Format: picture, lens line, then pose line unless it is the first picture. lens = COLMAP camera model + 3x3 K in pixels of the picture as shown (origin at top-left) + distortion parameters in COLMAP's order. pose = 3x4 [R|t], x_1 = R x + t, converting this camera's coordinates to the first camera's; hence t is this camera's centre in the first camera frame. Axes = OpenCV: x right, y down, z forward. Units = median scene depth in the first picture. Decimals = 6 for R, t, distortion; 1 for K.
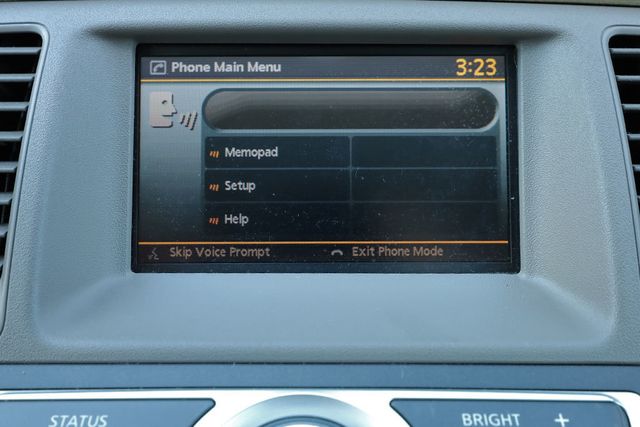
lens RADIAL K [[639.9, 0, 312.4], [0, 639.9, 210.4], [0, 0, 1]] dist [-0.000511, -0.013175]
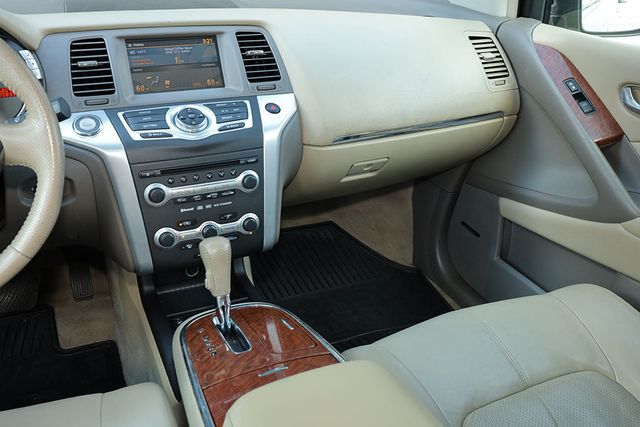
lens RADIAL K [[635.1, 0, 340.0], [0, 635.1, 202.3], [0, 0, 1]] dist [0.006575, -0.005883]
pose [[0.891828, -0.160315, 0.423015, -1.166617], [0.148376, 0.987032, 0.061253, 0.896886], [-0.427350, 0.008138, 0.904050, -4.048073]]
